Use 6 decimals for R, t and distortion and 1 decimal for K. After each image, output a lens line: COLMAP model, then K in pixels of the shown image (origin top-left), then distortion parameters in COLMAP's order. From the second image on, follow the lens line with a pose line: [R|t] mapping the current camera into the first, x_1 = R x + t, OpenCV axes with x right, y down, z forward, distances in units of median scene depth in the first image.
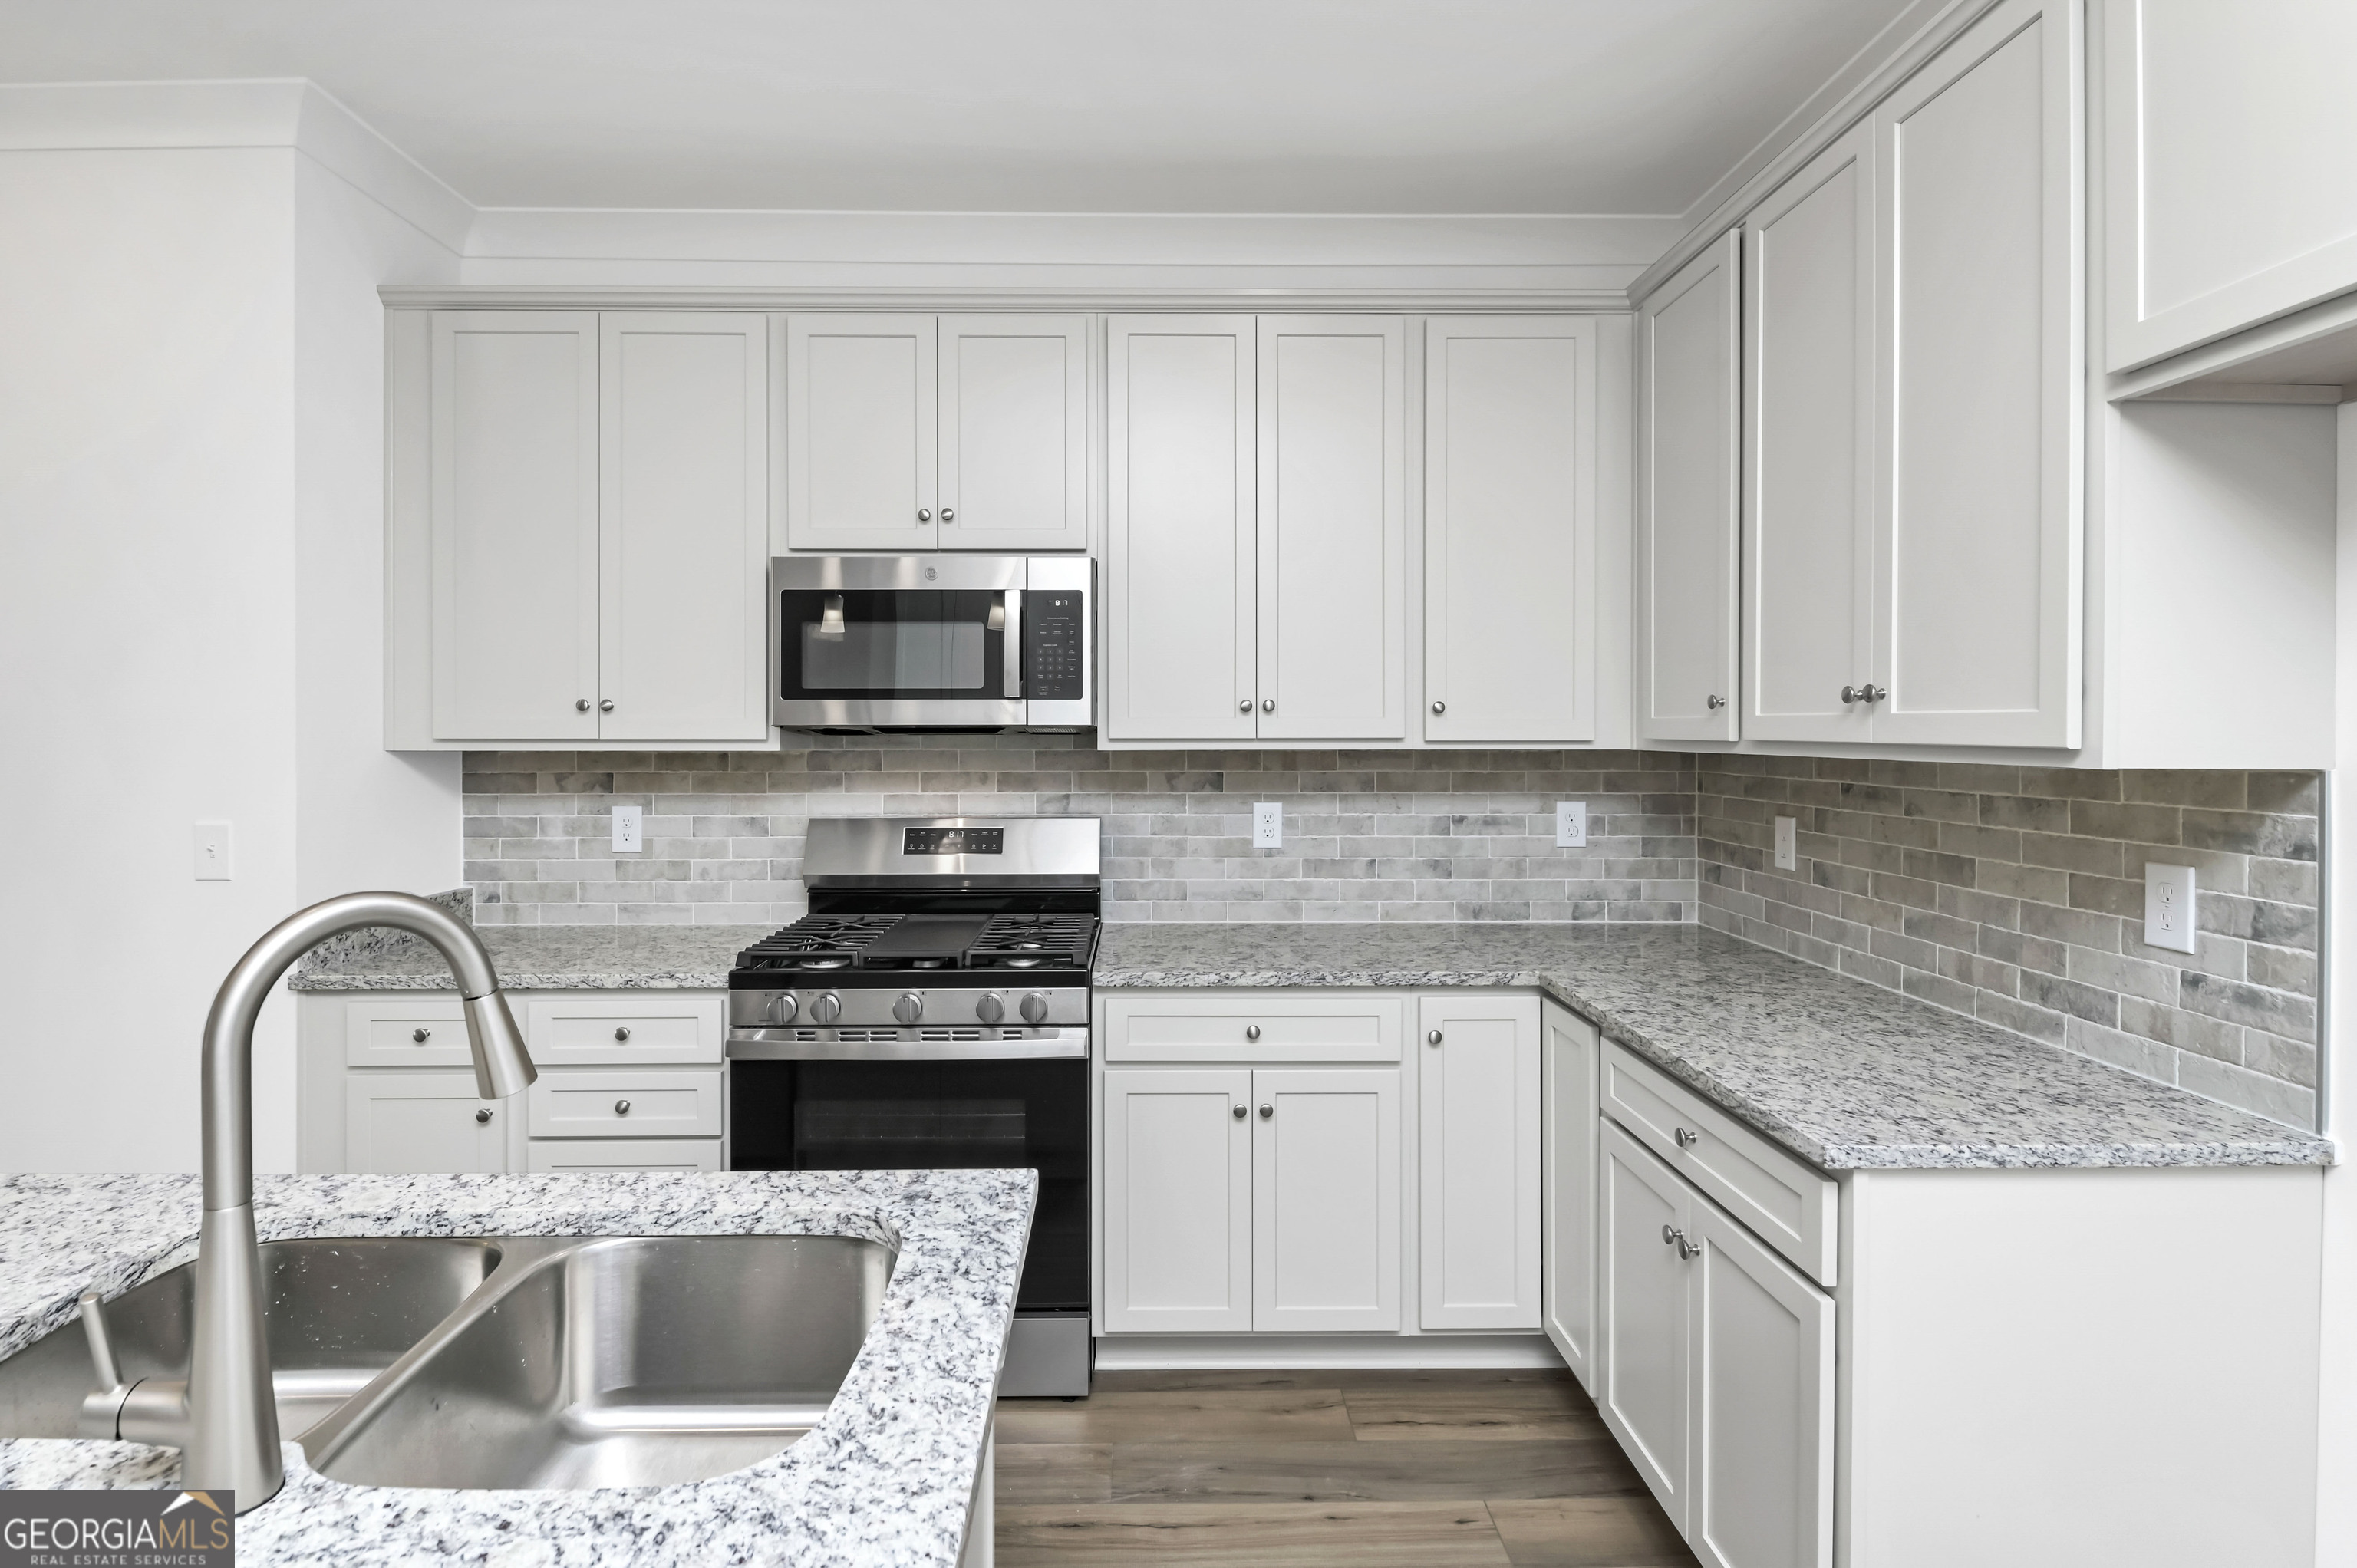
lens RADIAL K [[1180.1, 0, 1178.5], [0, 1180.1, 784.0], [0, 0, 1]] dist [0.005487, -0.012833]
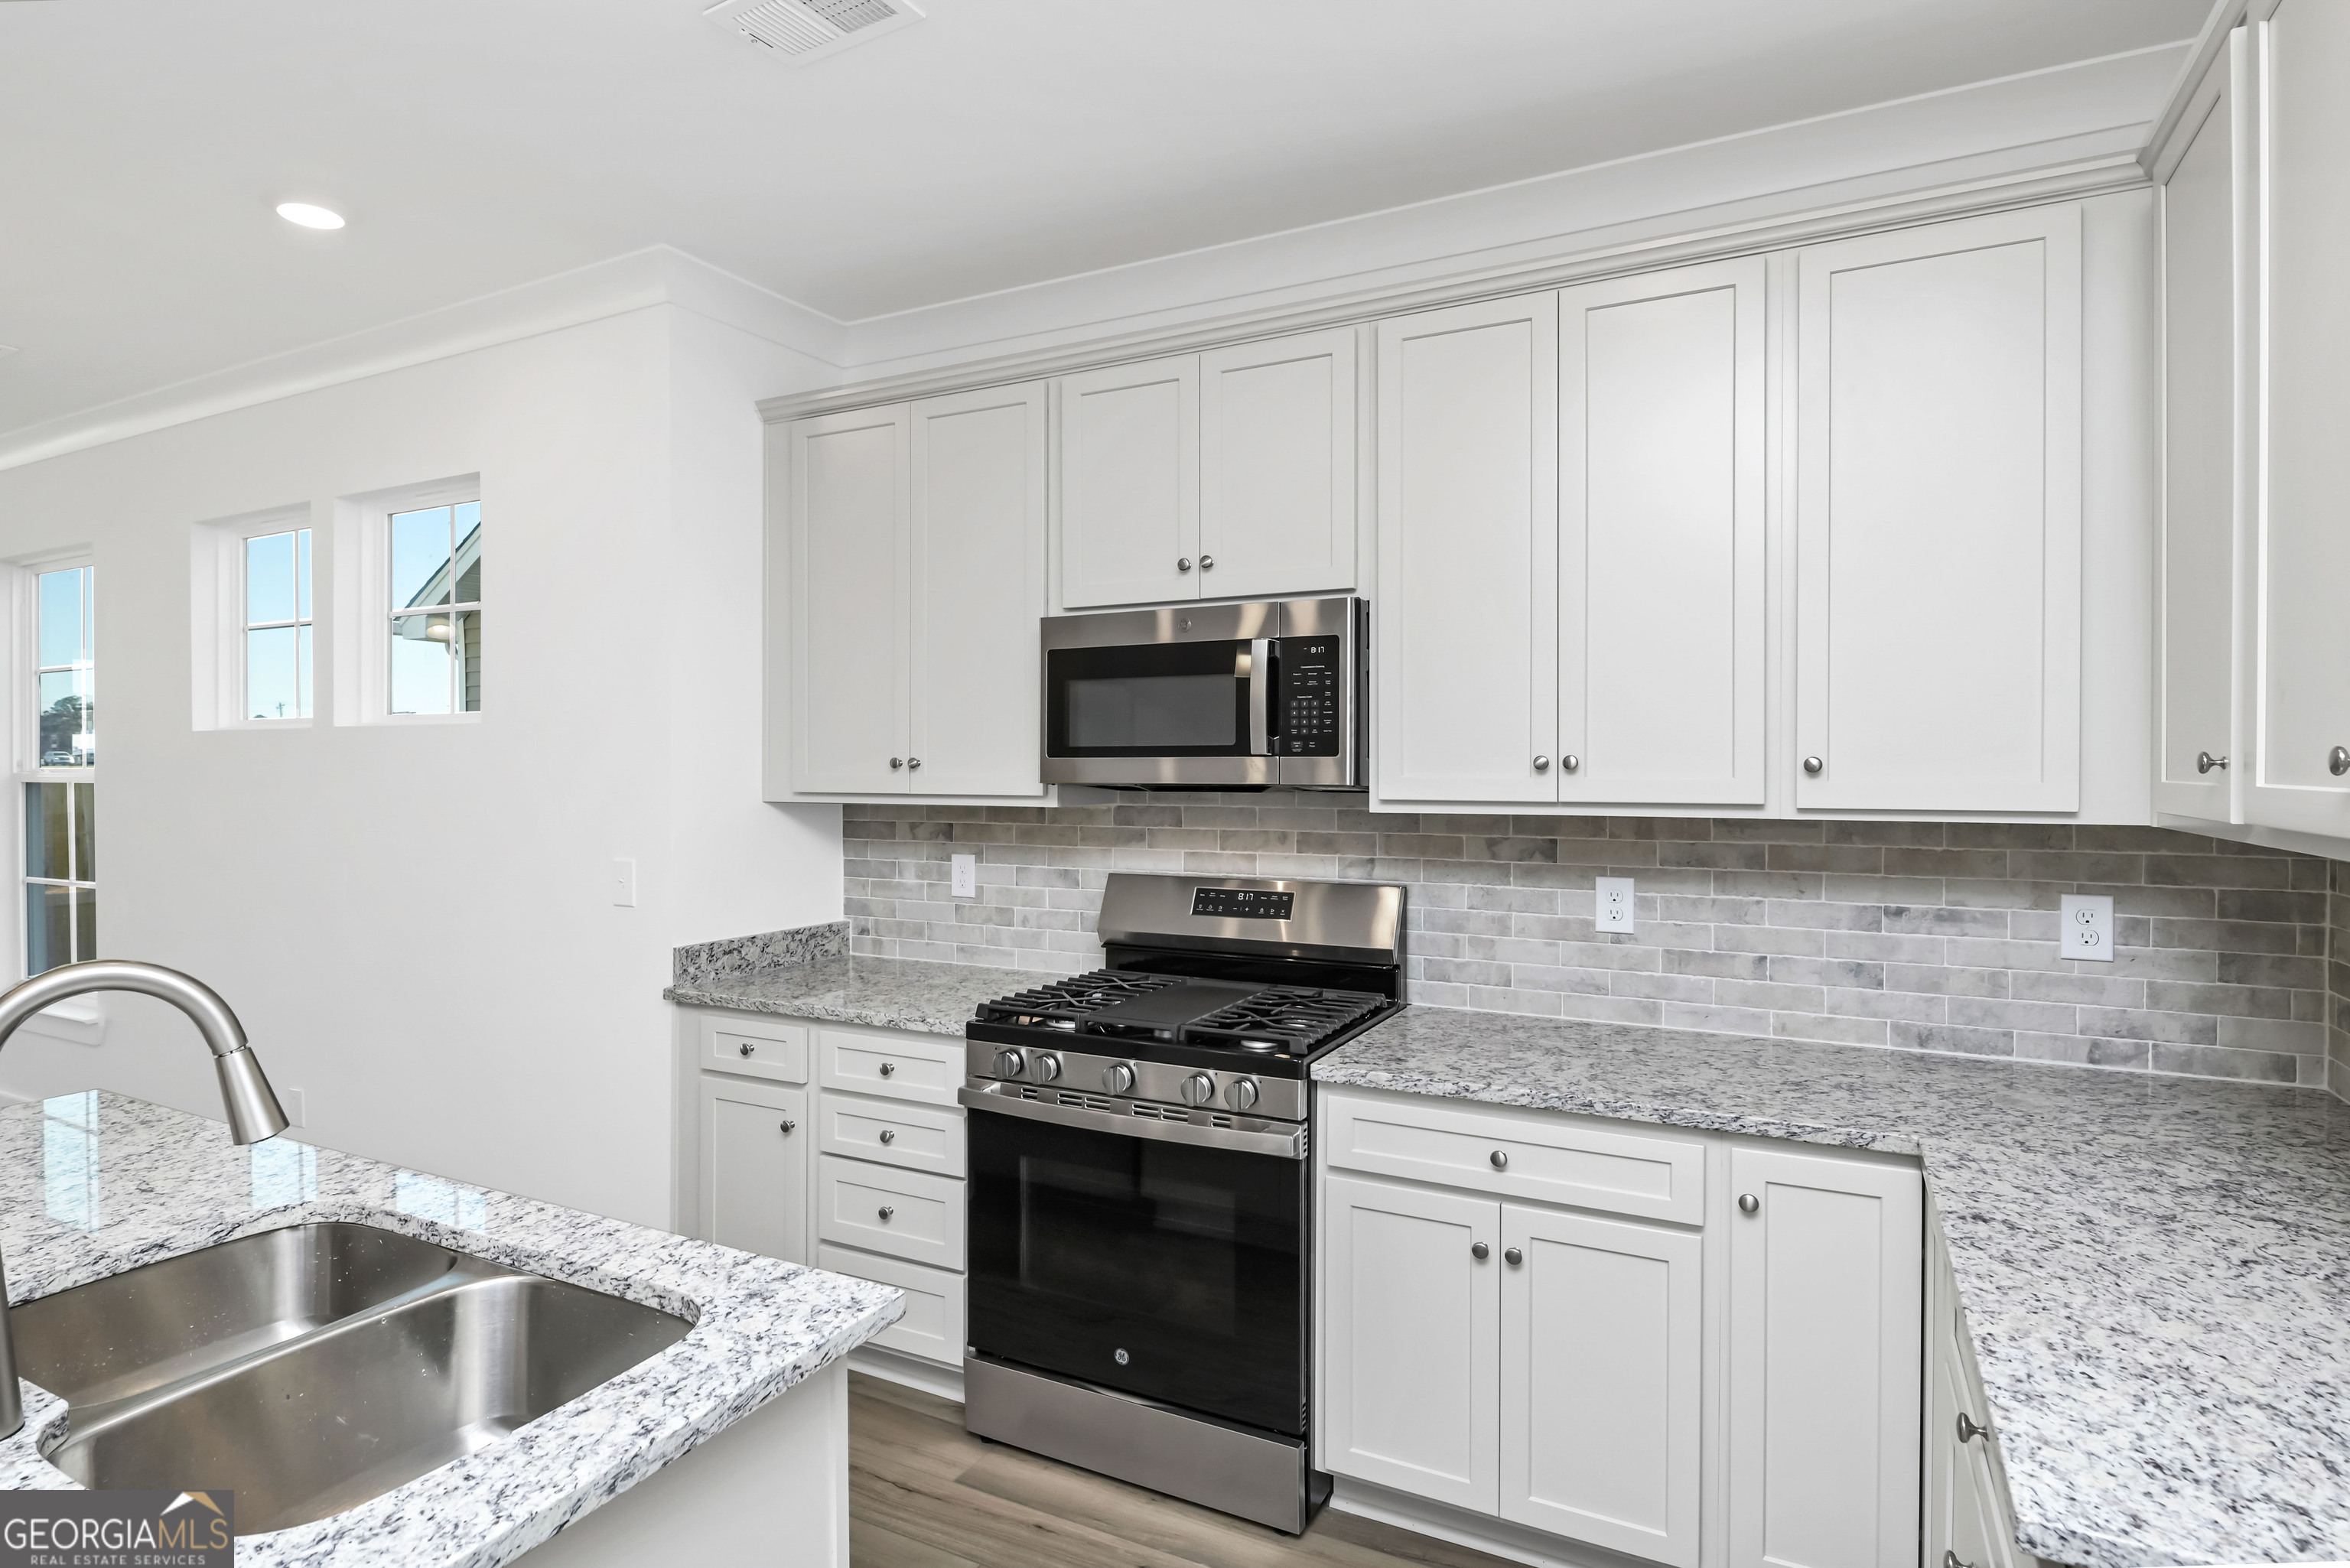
lens RADIAL K [[1214.9, 0, 1155.9], [0, 1214.9, 819.7], [0, 0, 1]] dist [0.003876, -0.011174]
pose [[0.875959, 0.023945, -0.481790, 0.244820], [-0.024704, 0.999683, 0.004768, -0.024879], [0.481752, 0.007726, 0.876274, 0.126974]]
